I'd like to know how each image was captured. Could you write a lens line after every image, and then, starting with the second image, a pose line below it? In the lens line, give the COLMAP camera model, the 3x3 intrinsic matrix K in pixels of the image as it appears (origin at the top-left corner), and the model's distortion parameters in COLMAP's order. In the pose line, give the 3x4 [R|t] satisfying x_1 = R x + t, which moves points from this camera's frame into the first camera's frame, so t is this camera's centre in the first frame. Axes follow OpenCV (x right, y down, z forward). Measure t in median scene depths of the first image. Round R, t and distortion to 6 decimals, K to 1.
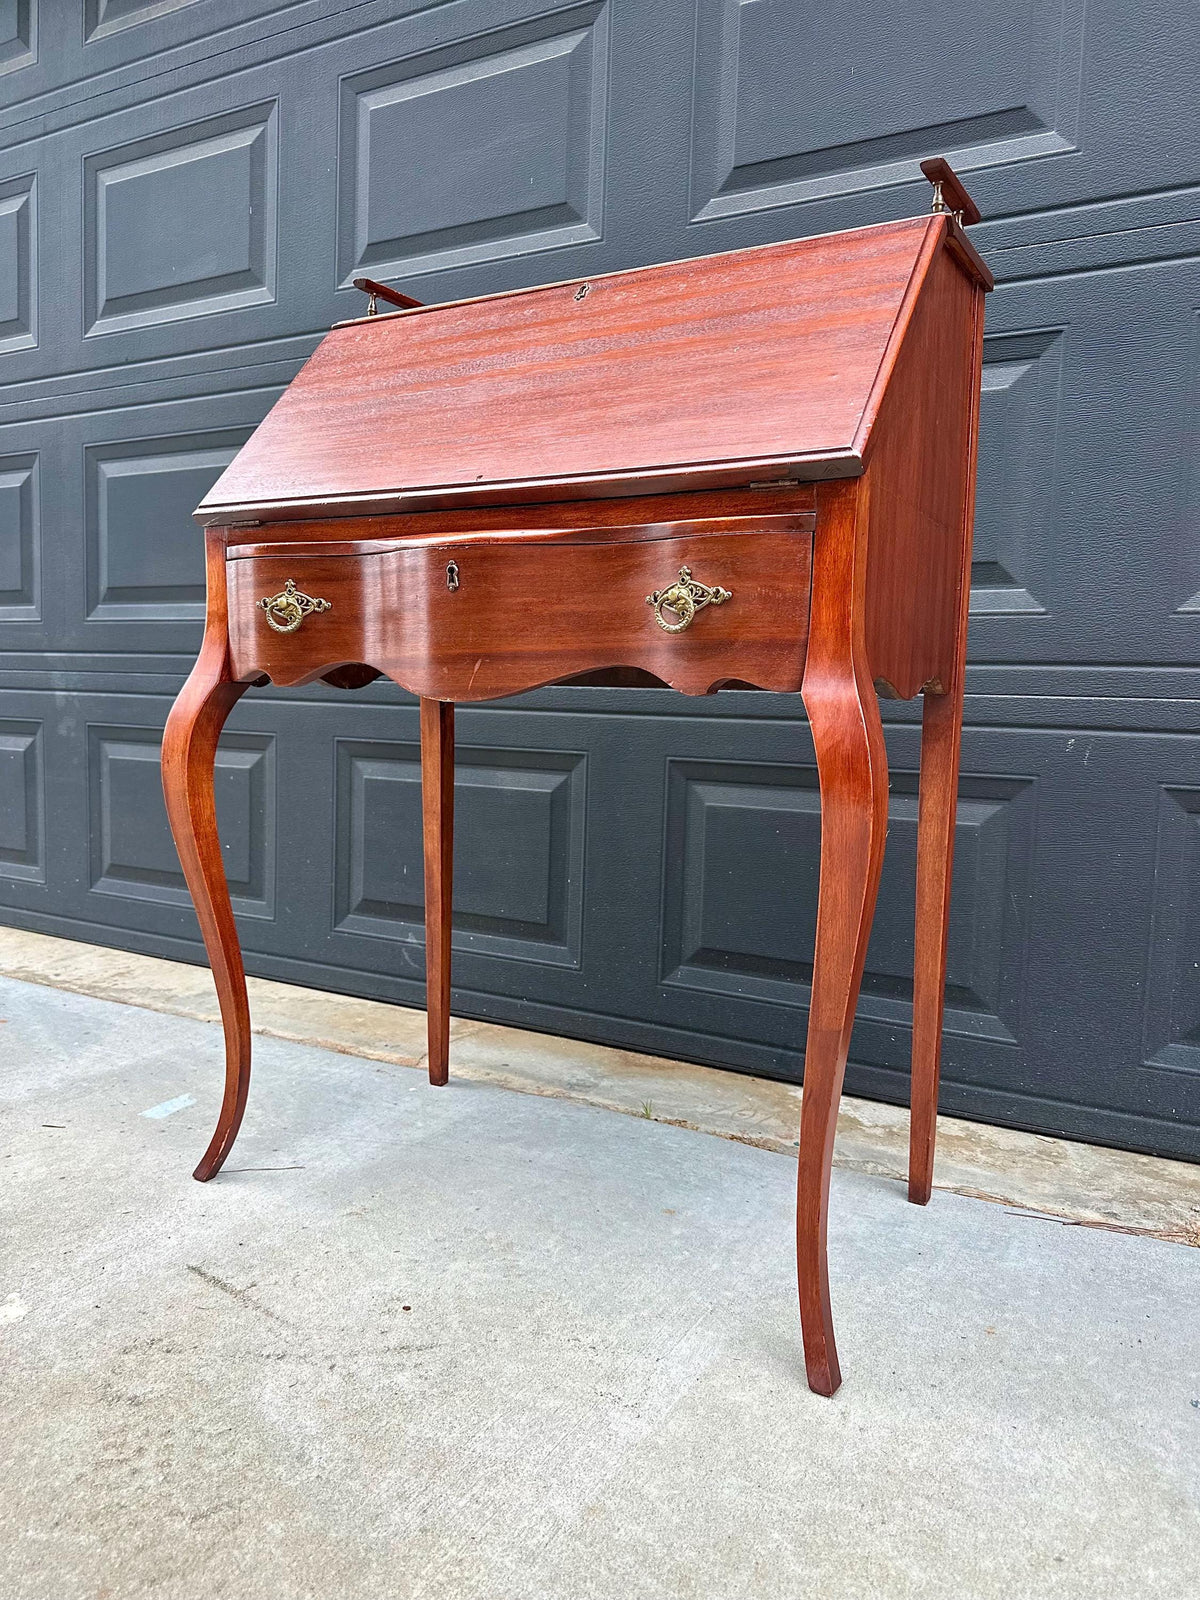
lens RADIAL K [[1140.0, 0, 604.3], [0, 1140.0, 796.2], [0, 0, 1]] dist [0.049633, -0.068190]
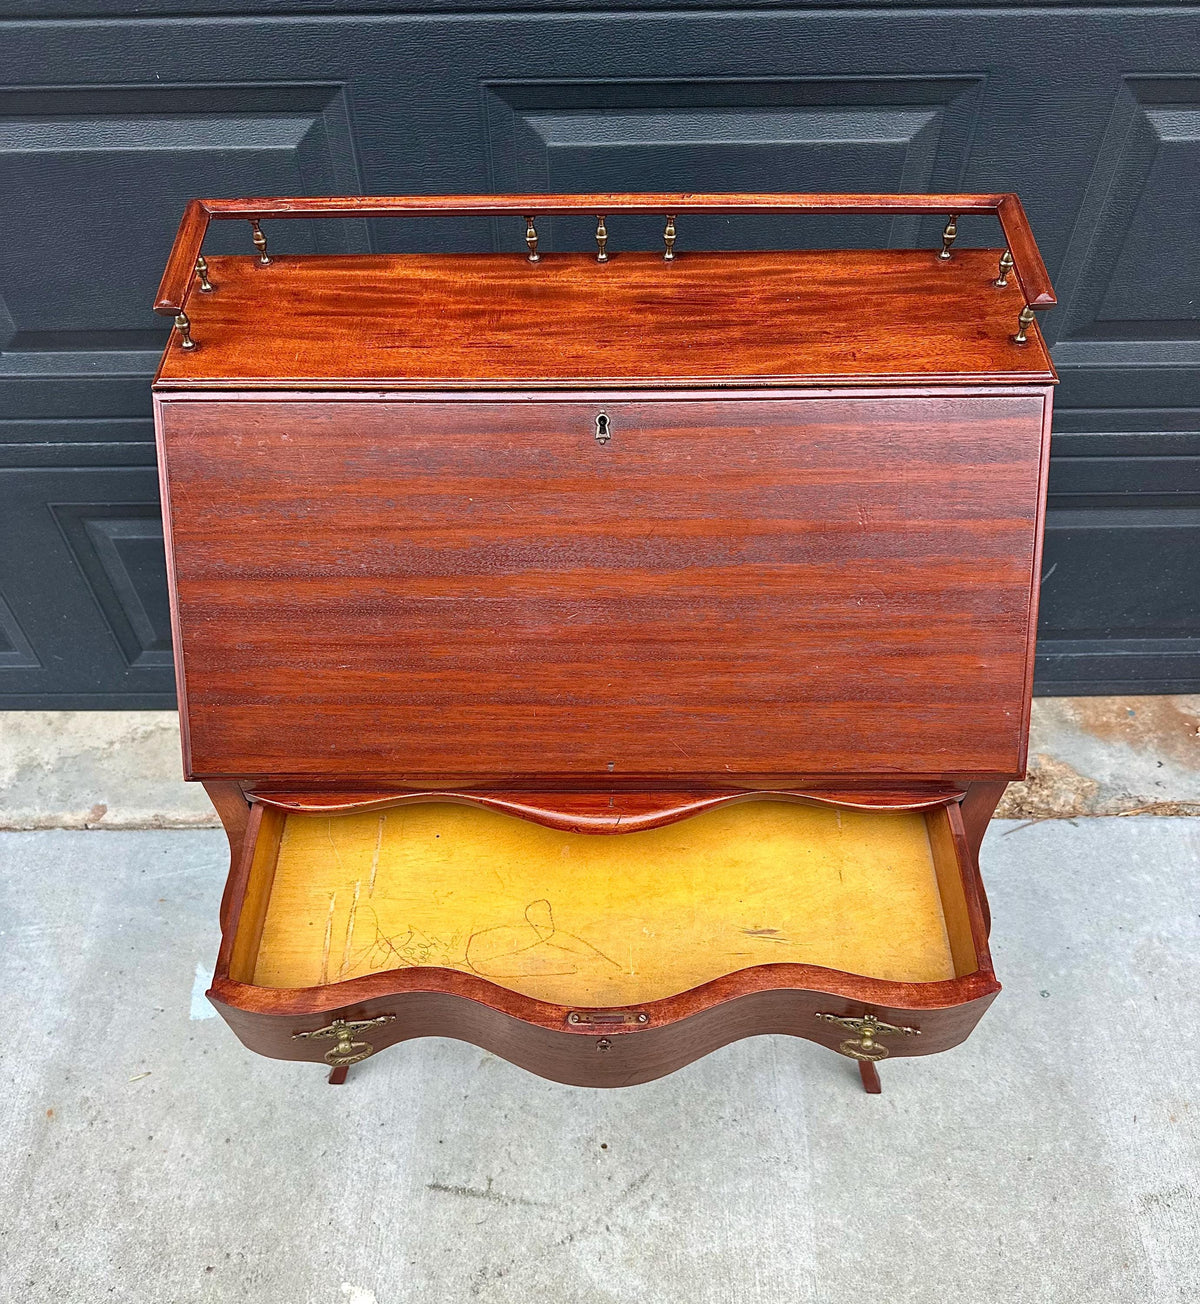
lens RADIAL K [[1145.5, 0, 599.1], [0, 1145.5, 725.3], [0, 0, 1]] dist [0.034183, -0.048446]
pose [[0.870514, -0.407208, 0.276380, -0.267511], [0.076254, 0.666406, 0.741680, -0.734597], [-0.486199, -0.624568, 0.611167, 0.326163]]
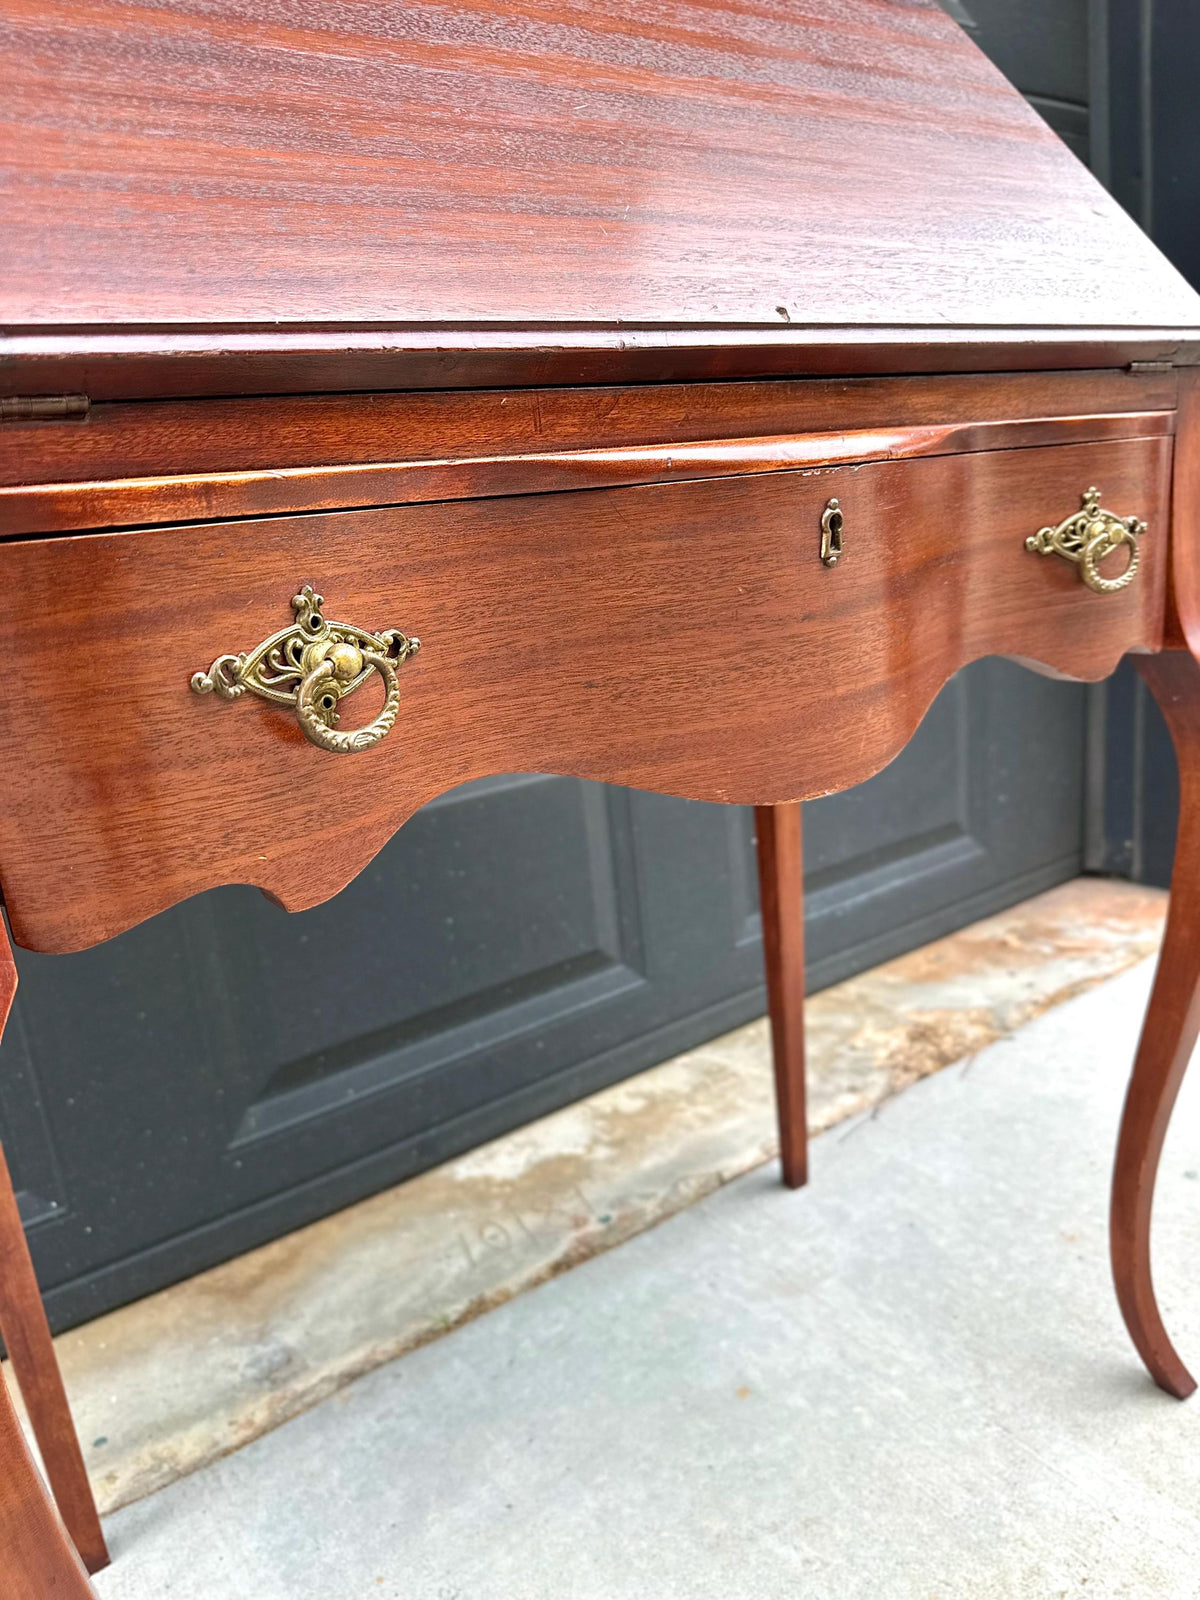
lens RADIAL K [[1140.0, 0, 593.4], [0, 1140.0, 796.9], [0, 0, 1]] dist [0.049633, -0.068190]
pose [[0.424942, -0.283585, 0.859653, -0.433963], [0.187578, 0.956635, 0.222855, -0.152938], [-0.885573, 0.066552, 0.459708, 0.634067]]
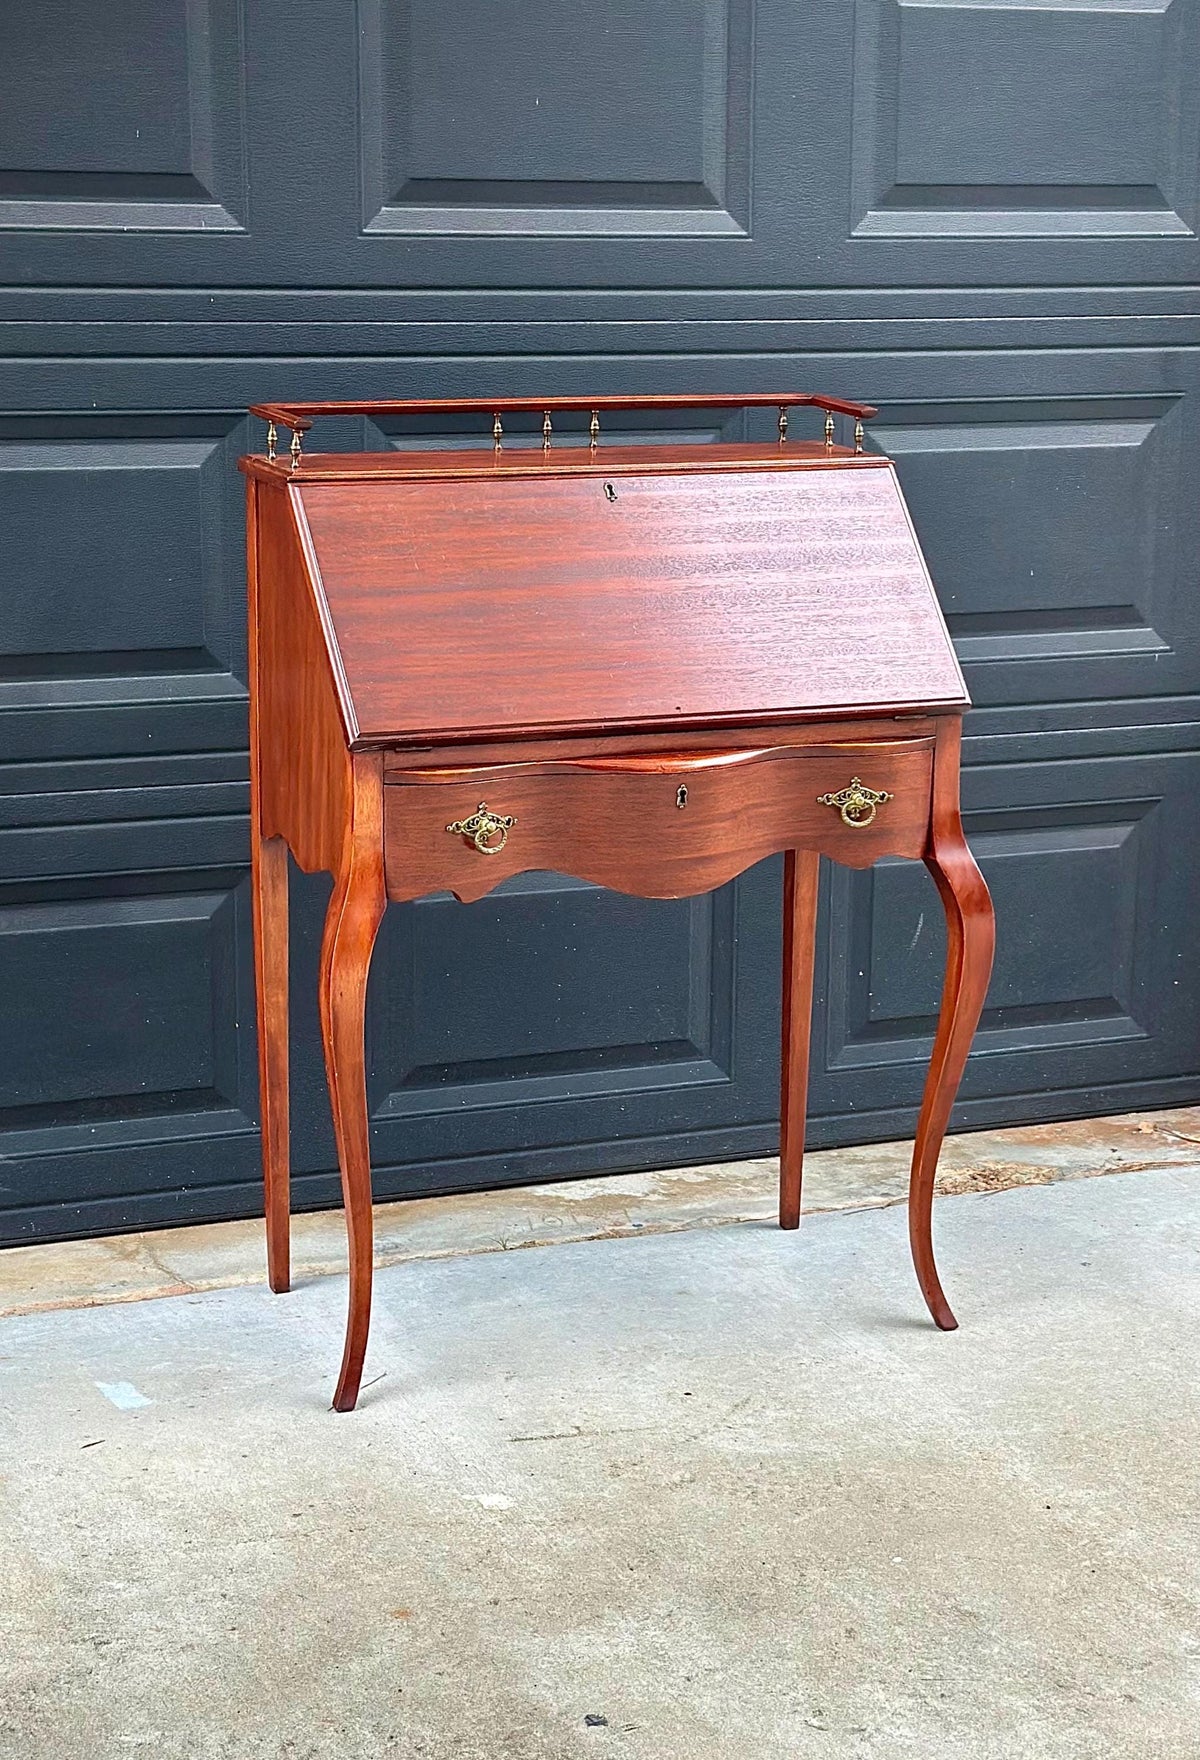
lens RADIAL K [[3245.3, 0, 631.2], [0, 3245.3, 943.4], [0, 0, 1]] dist [0.121256, 0.000000]
pose [[0.609766, -0.200964, 0.766680, -2.023255], [0.076254, 0.977708, 0.195632, -0.513744], [-0.788905, -0.060828, 0.611497, -0.755847]]
